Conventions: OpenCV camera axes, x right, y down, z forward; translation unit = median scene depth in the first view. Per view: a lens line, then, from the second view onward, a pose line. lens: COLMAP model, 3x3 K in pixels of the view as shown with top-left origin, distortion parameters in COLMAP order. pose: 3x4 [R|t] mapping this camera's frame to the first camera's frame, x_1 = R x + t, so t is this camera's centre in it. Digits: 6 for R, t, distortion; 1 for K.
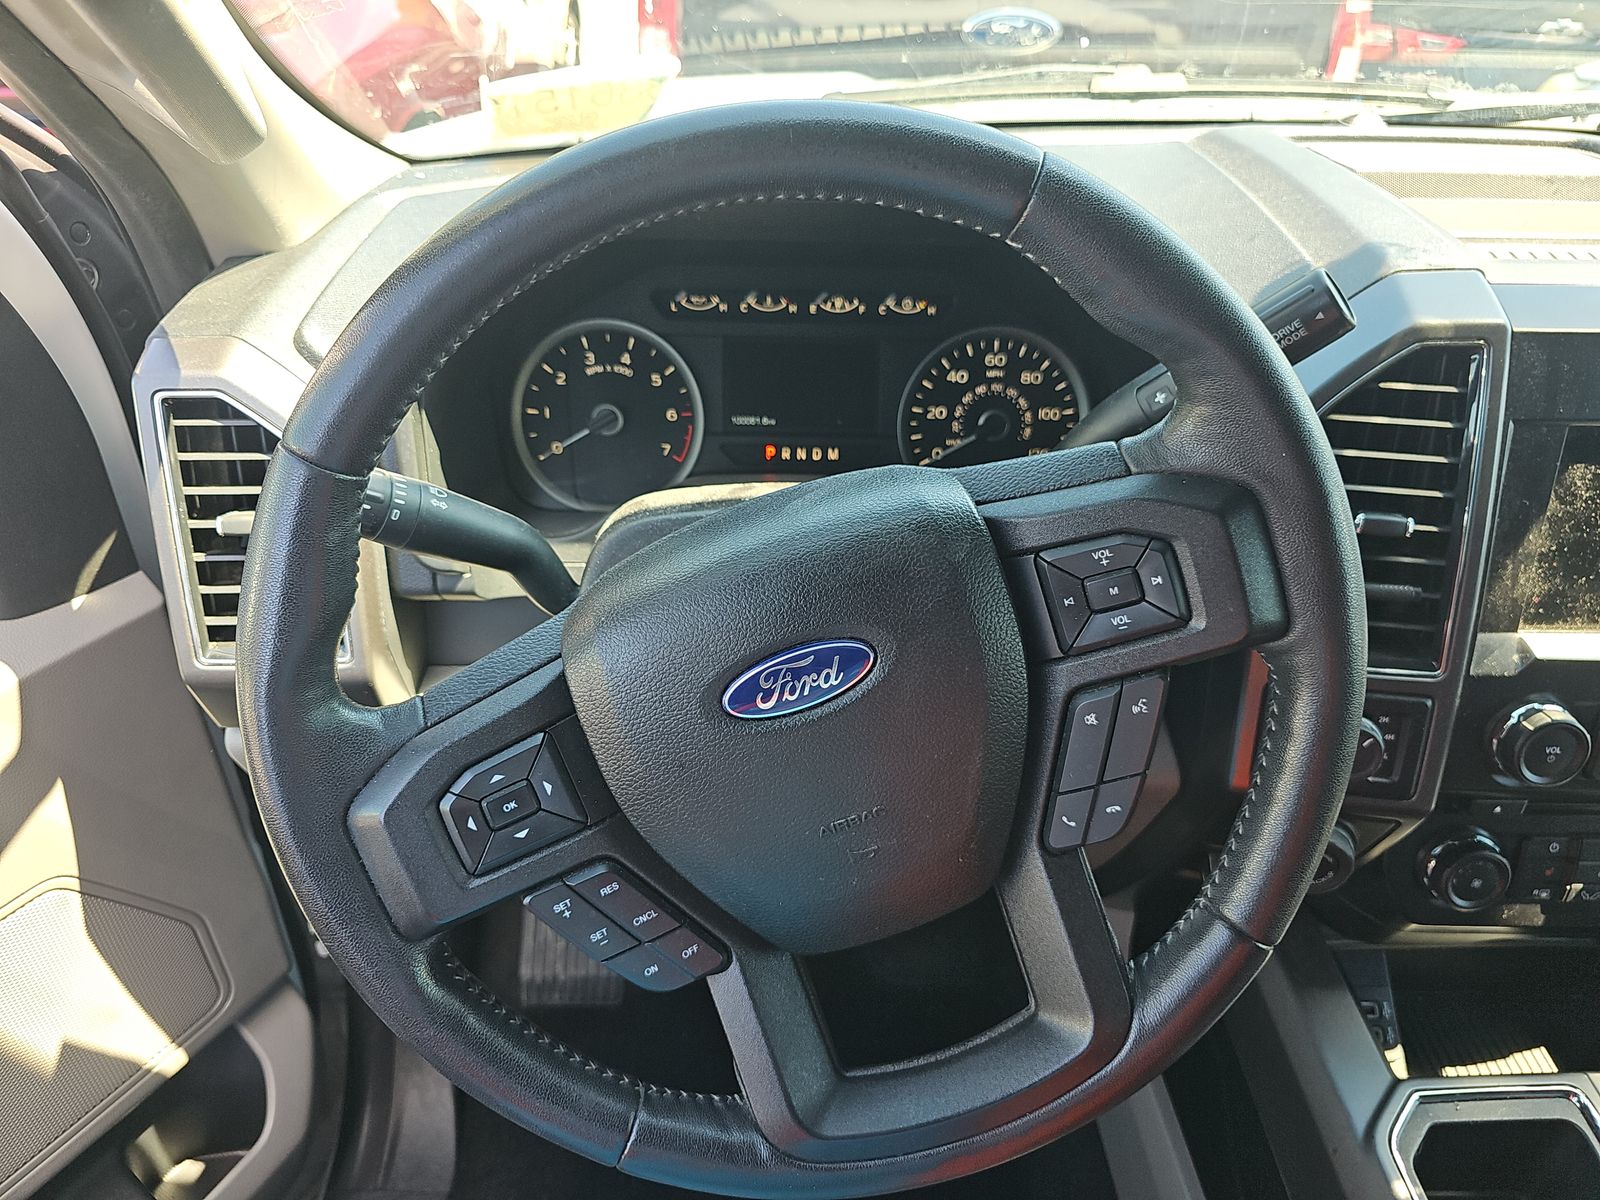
lens RADIAL K [[1089.0, 0, 806.7], [0, 1089.0, 606.6], [0, 0, 1]] dist [0.023888, -0.022852]
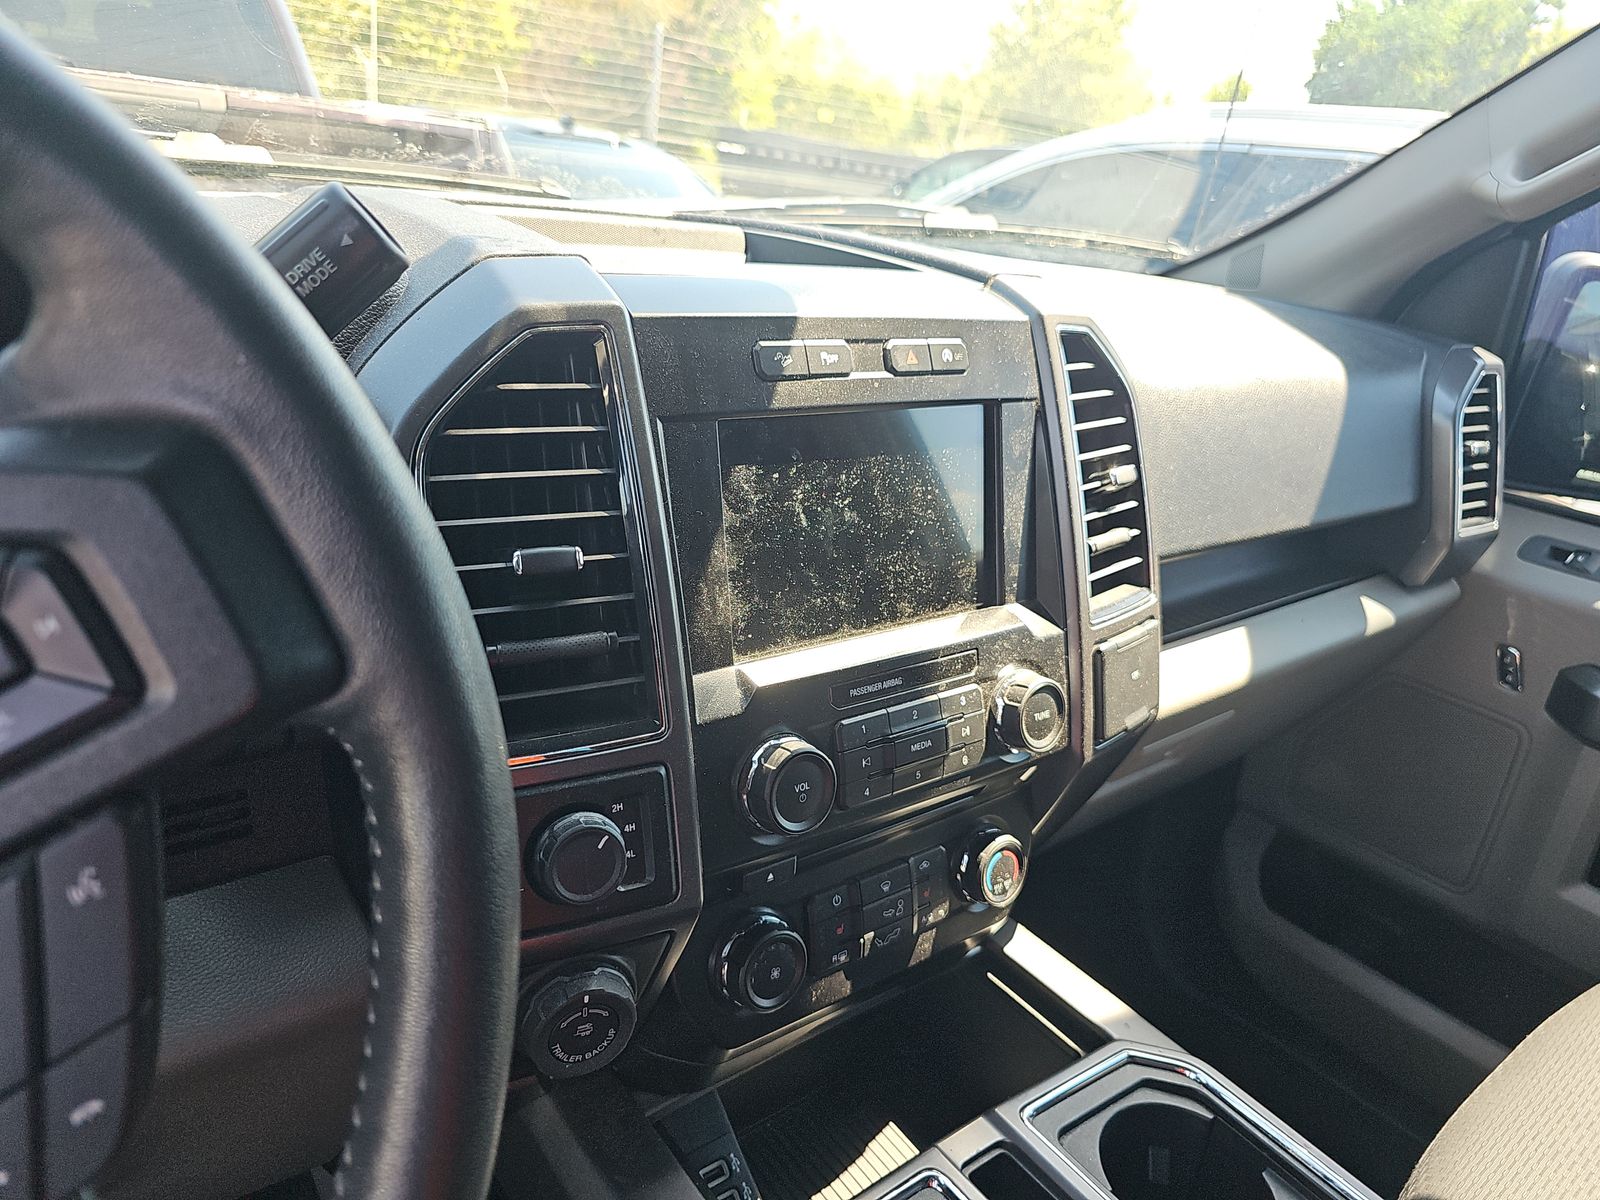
lens RADIAL K [[1089.0, 0, 791.9], [0, 1089.0, 615.6], [0, 0, 1]] dist [0.023888, -0.022852]
pose [[0.802858, -0.171375, 0.571007, 0.212923], [0.264942, 0.960579, -0.084223, 0.070953], [-0.534064, 0.218903, 0.816613, 0.282060]]
